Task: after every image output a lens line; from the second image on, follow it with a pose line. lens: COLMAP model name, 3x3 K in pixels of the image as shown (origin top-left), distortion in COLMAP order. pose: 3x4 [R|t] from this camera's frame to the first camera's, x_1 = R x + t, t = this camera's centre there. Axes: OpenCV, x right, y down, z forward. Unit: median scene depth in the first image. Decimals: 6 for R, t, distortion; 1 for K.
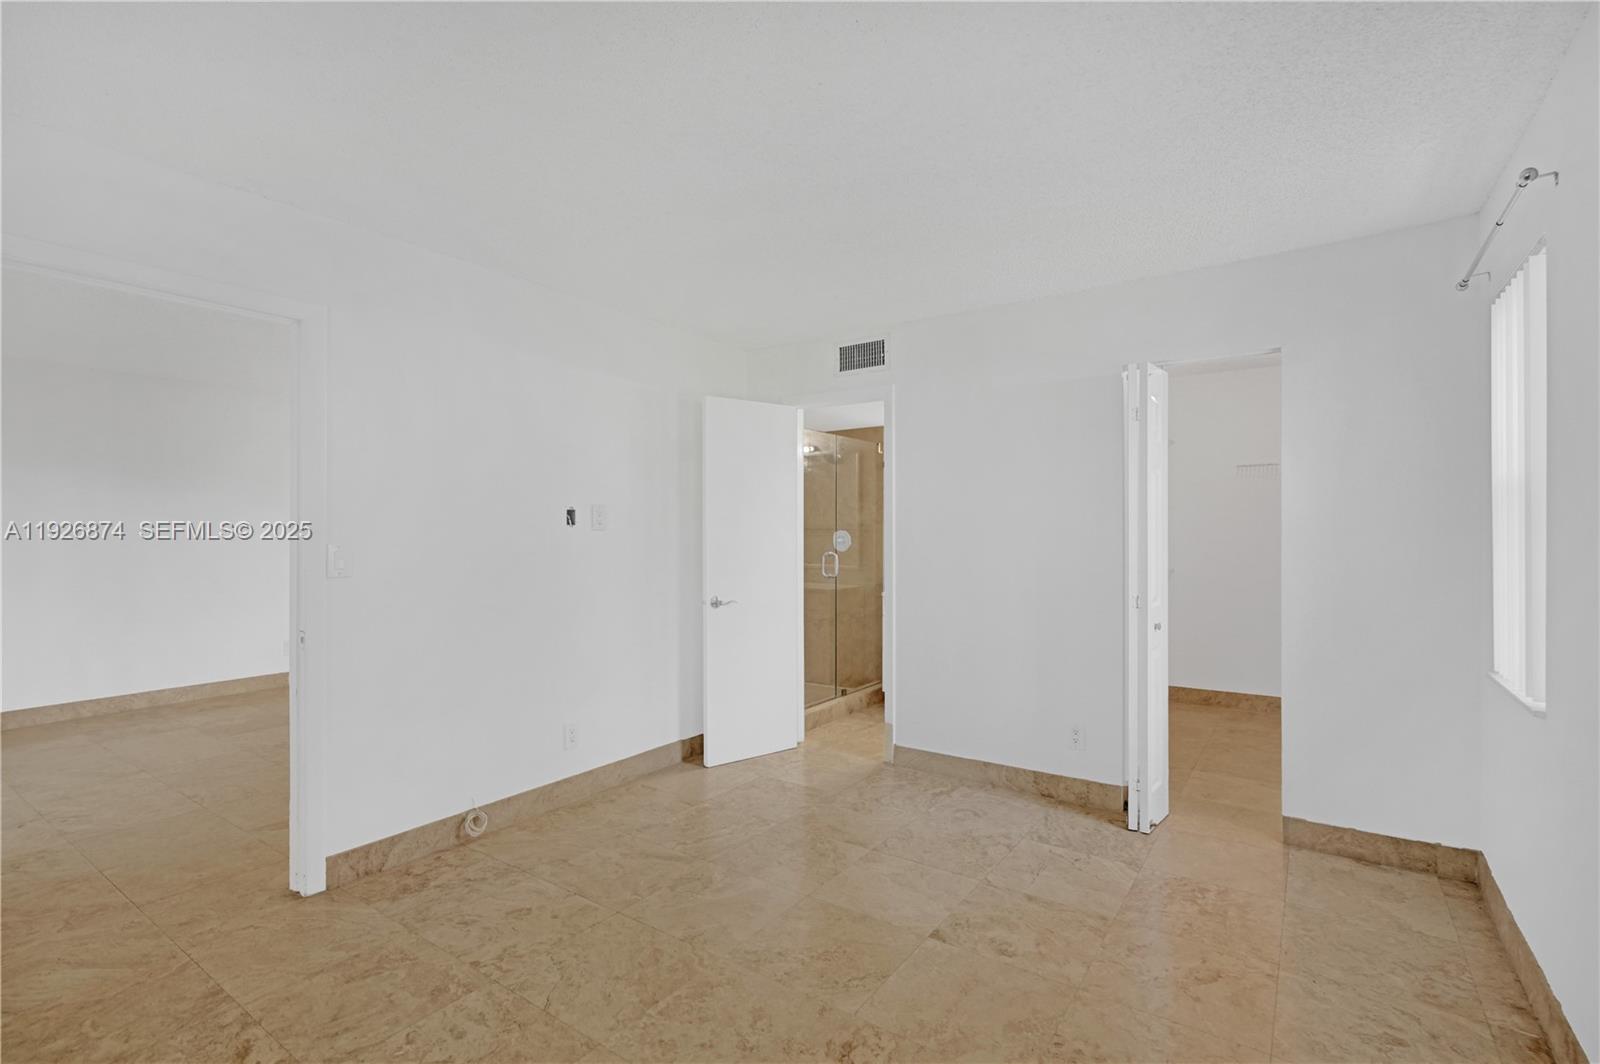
lens RADIAL K [[742.3, 0, 803.1], [0, 742.3, 542.7], [0, 0, 1]] dist [0.000812, 0.000116]
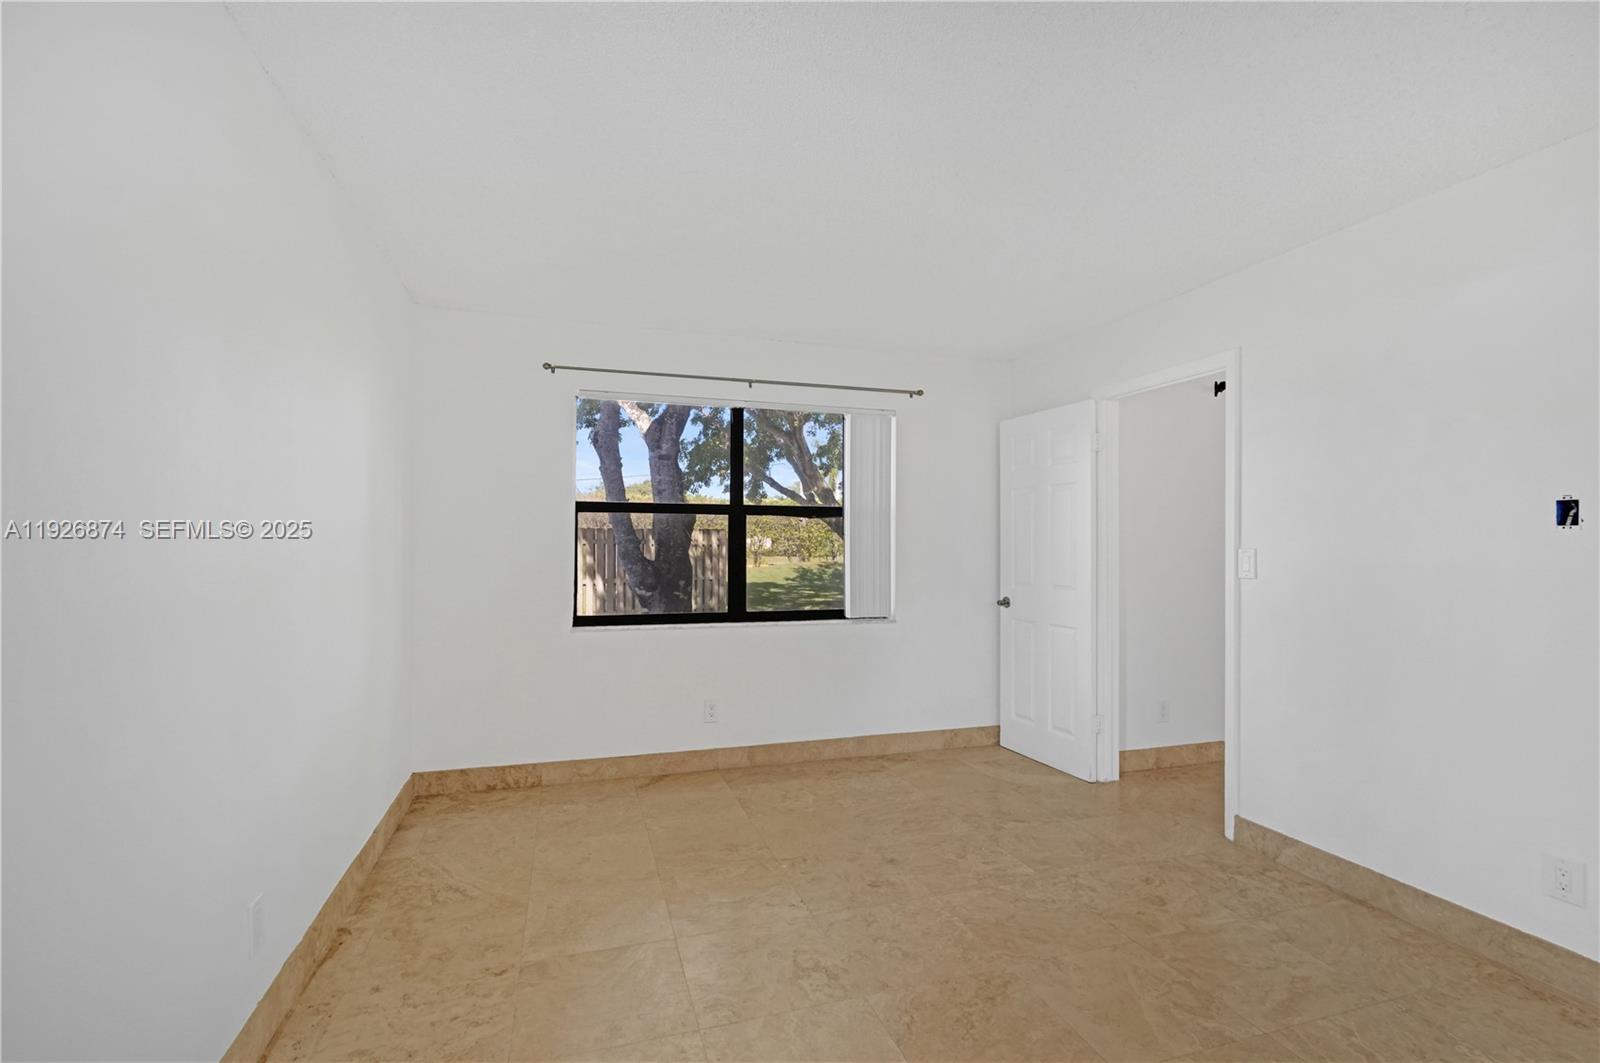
lens RADIAL K [[742.3, 0, 803.1], [0, 742.3, 542.2], [0, 0, 1]] dist [0.000812, 0.000116]
pose [[-0.610158, -0.003701, -0.792271, 0.699311], [-0.018679, 0.999778, 0.009715, -0.006367], [0.792060, 0.020727, -0.610092, 1.146932]]
